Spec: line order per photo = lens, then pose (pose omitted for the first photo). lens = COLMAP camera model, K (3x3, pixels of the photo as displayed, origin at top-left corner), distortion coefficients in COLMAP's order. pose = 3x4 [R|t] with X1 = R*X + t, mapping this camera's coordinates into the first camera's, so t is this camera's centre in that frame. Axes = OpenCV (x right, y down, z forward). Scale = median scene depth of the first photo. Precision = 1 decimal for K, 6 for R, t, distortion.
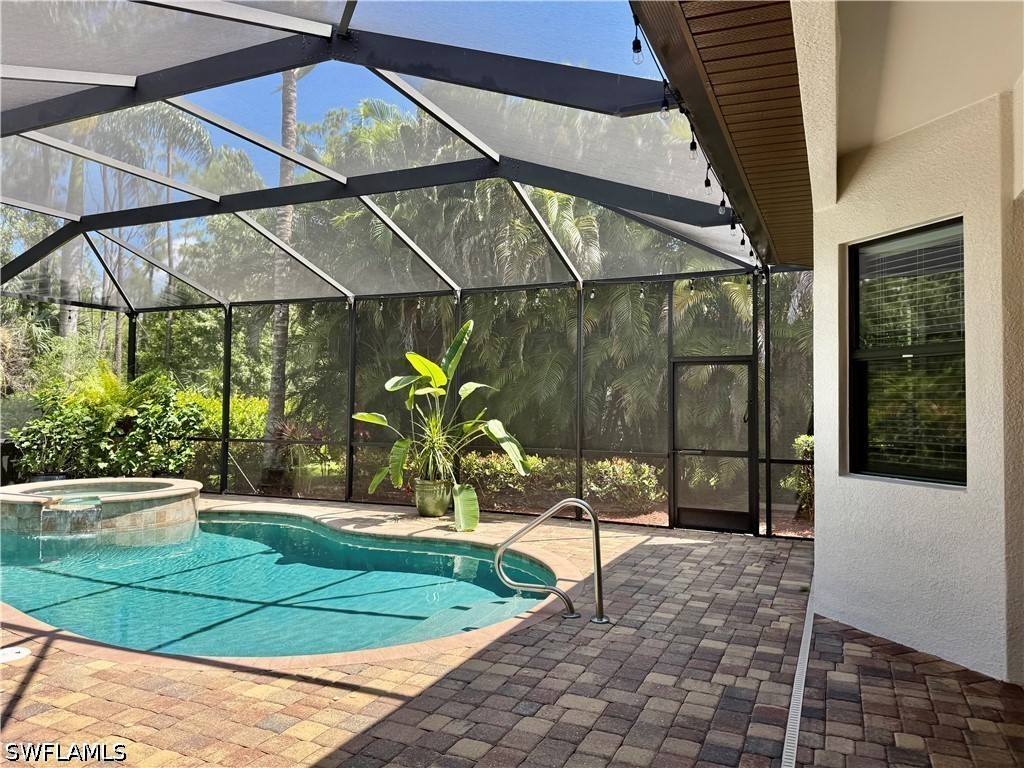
lens RADIAL K [[728.4, 0, 496.6], [0, 728.4, 381.5], [0, 0, 1]] dist [0.104588, -0.167183]
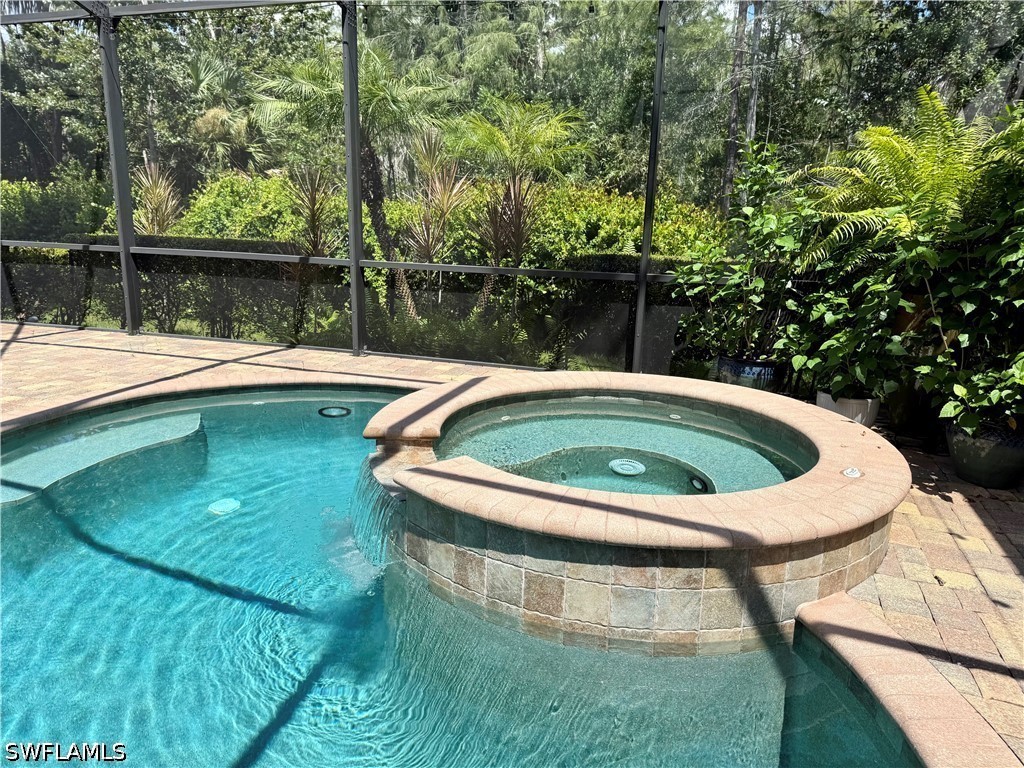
lens RADIAL K [[706.3, 0, 524.3], [0, 706.3, 383.2], [0, 0, 1]] dist [0.126468, -0.226338]
pose [[0.116678, 0.222712, -0.967877, -0.212432], [0.006055, 0.974356, 0.224932, 0.044539], [0.993151, -0.032105, 0.112338, 0.964295]]
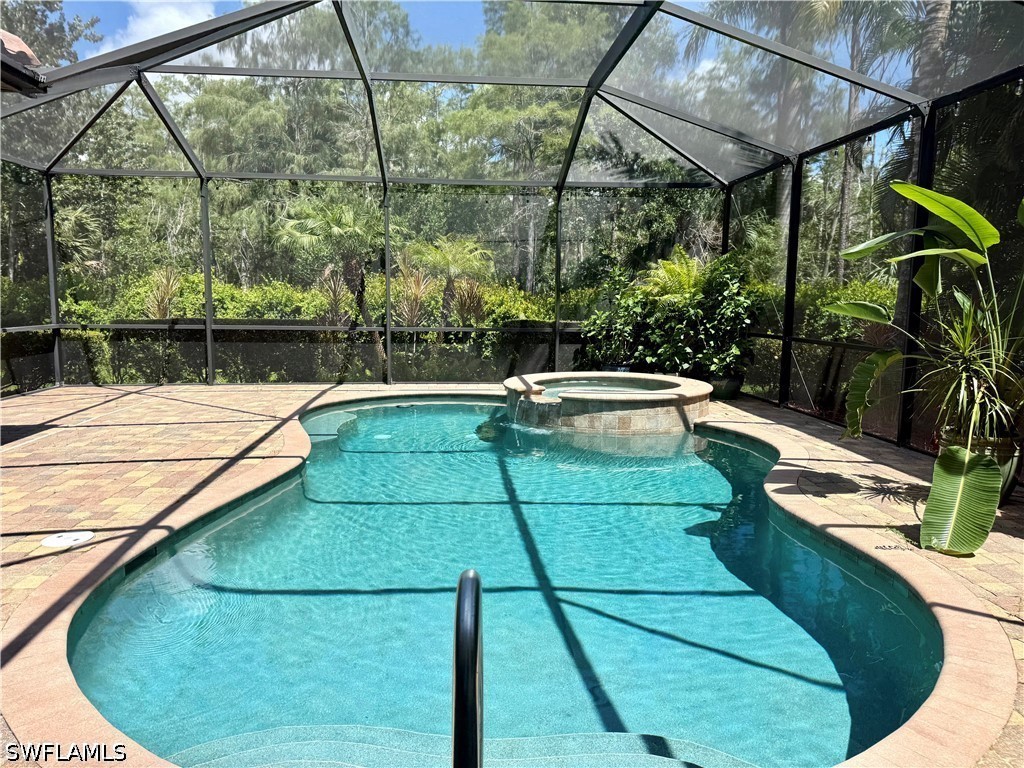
lens RADIAL K [[716.0, 0, 511.3], [0, 716.0, 370.0], [0, 0, 1]] dist [0.129330, -0.217182]
pose [[0.491605, 0.082690, -0.866884, 0.192841], [0.022718, 0.993925, 0.107692, 0.030246], [0.870522, -0.072636, 0.486739, 0.488786]]
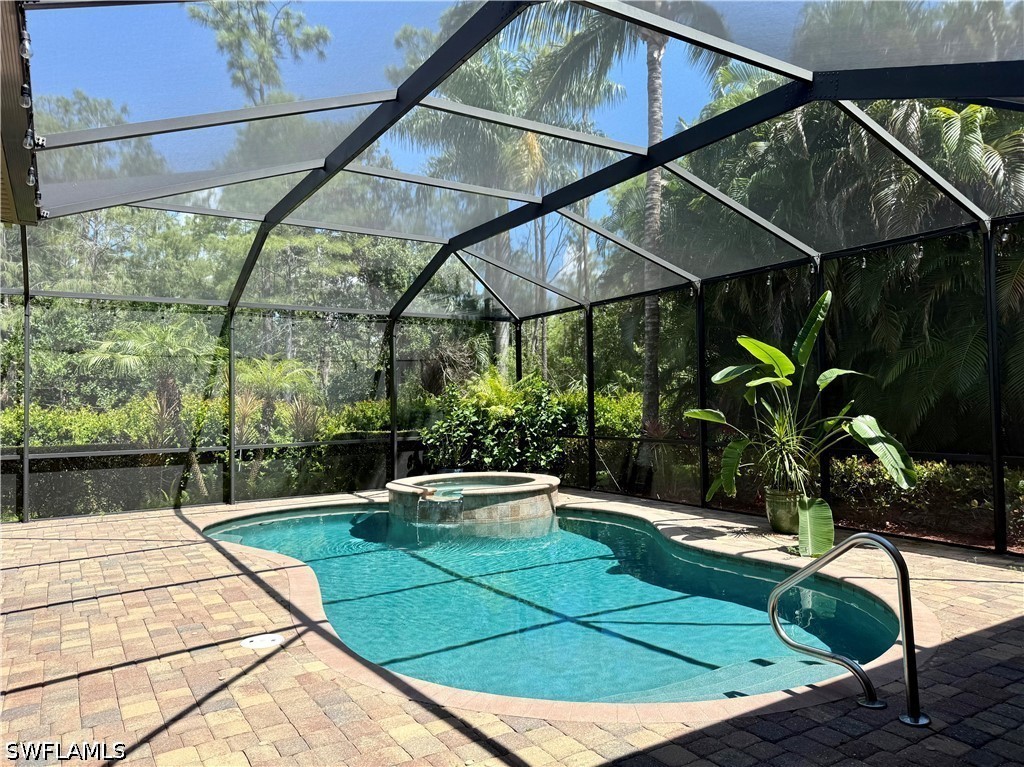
lens RADIAL K [[716.0, 0, 511.3], [0, 716.0, 369.5], [0, 0, 1]] dist [0.129330, -0.217182]
pose [[0.834458, -0.050309, -0.548770, 0.112631], [0.042817, 0.998733, -0.026453, 0.008602], [0.549405, -0.001423, 0.835555, 0.143196]]
